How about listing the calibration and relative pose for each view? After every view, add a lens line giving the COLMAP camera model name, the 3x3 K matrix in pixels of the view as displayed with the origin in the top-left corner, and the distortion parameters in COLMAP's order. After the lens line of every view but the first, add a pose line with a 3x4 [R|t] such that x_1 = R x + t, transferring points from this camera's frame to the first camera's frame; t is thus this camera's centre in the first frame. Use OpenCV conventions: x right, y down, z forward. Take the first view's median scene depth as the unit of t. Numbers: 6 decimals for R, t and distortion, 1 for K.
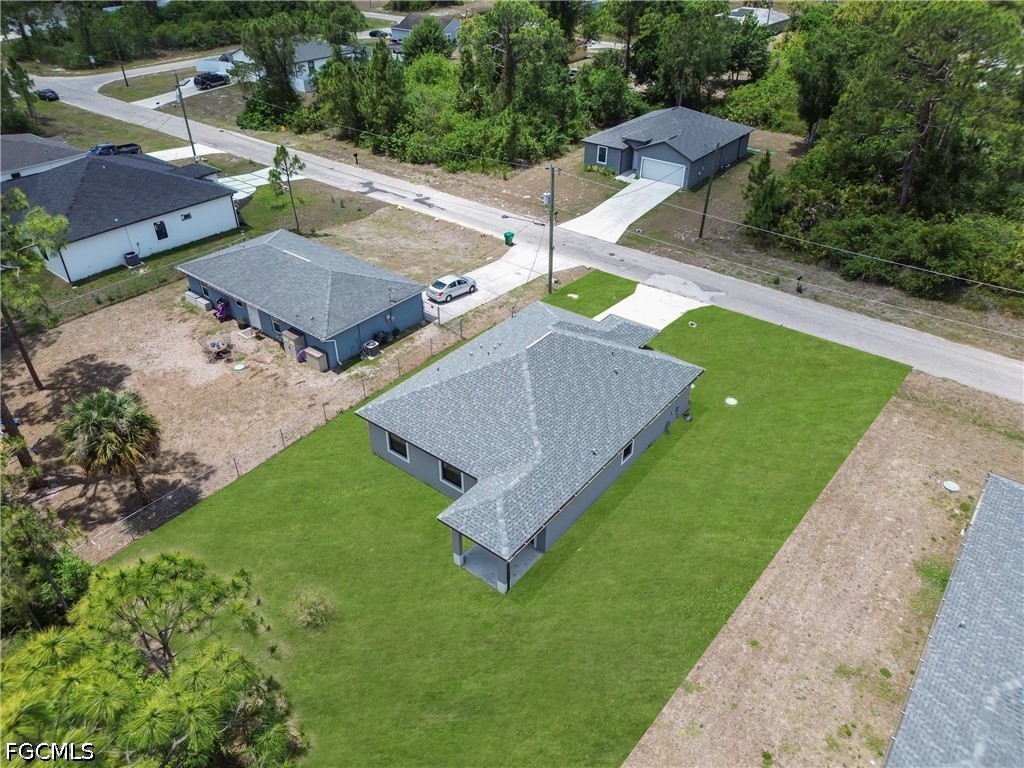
lens RADIAL K [[717.8, 0, 512.0], [0, 717.8, 384.0], [0, 0, 1]] dist [0.050829, -0.057655]
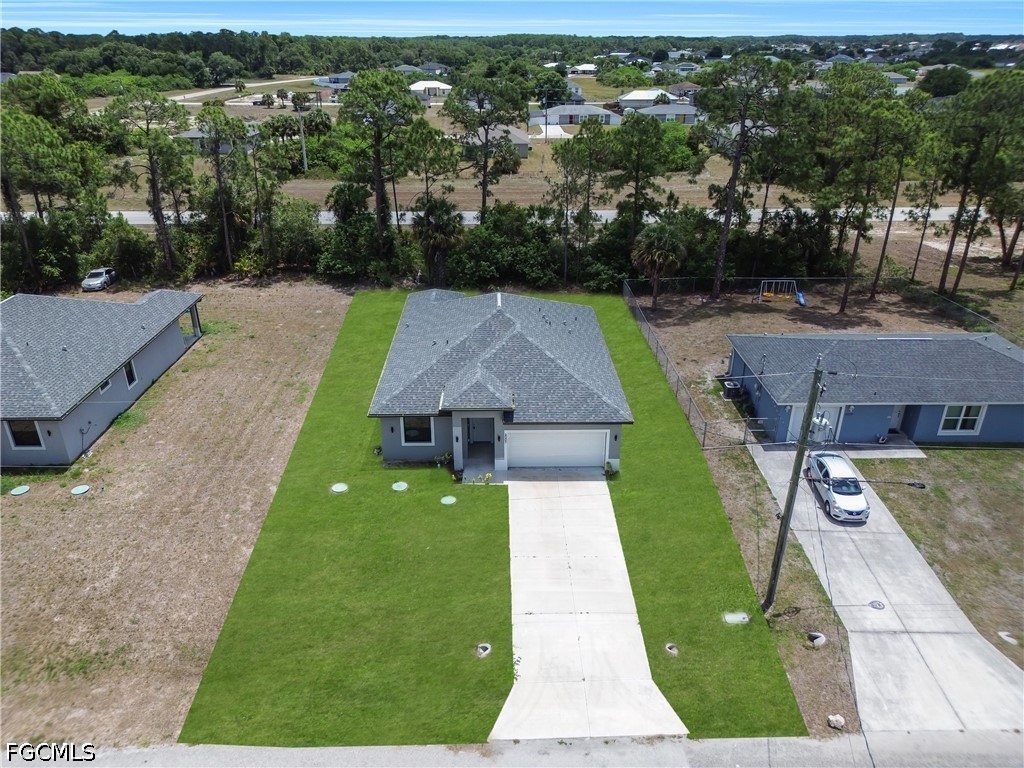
lens RADIAL K [[717.8, 0, 512.0], [0, 717.8, 384.0], [0, 0, 1]] dist [0.050829, -0.057655]
pose [[-0.773107, 0.269688, -0.574086, 0.422298], [-0.358857, 0.560334, 0.746490, -0.501213], [0.522999, 0.783131, -0.336418, 0.932439]]
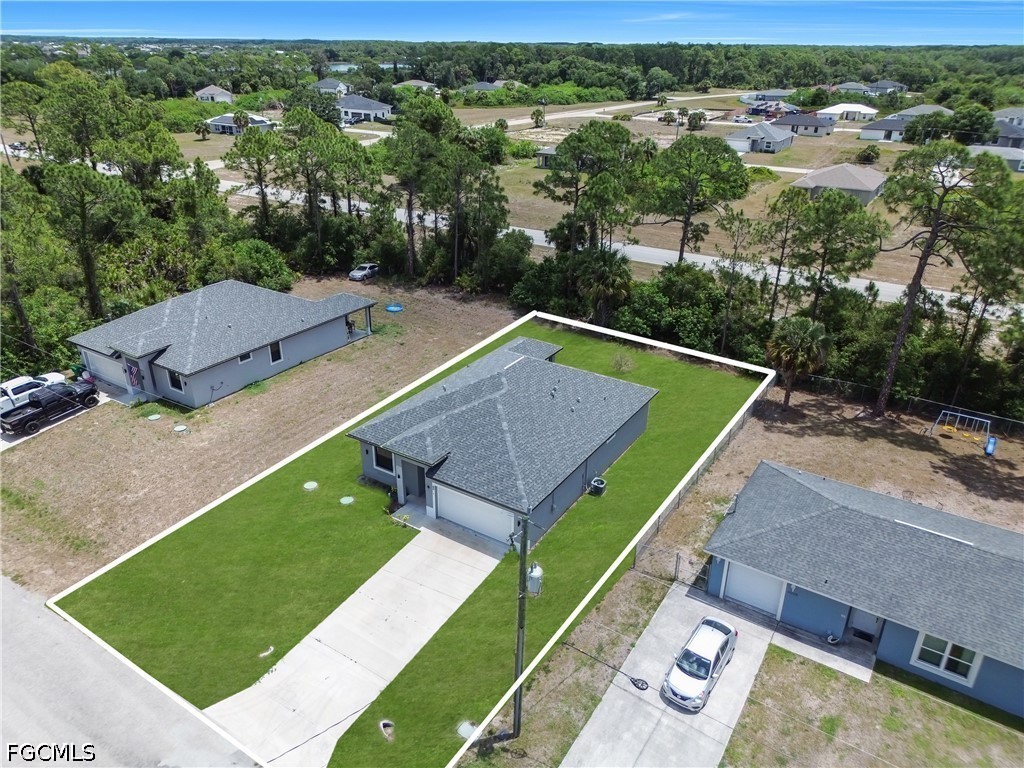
lens RADIAL K [[717.8, 0, 512.0], [0, 717.8, 384.0], [0, 0, 1]] dist [0.050829, -0.057655]
pose [[-0.995063, 0.029375, -0.094797, 0.093324], [-0.066658, 0.509844, 0.857680, -0.637993], [0.073526, 0.859765, -0.505369, 1.014557]]
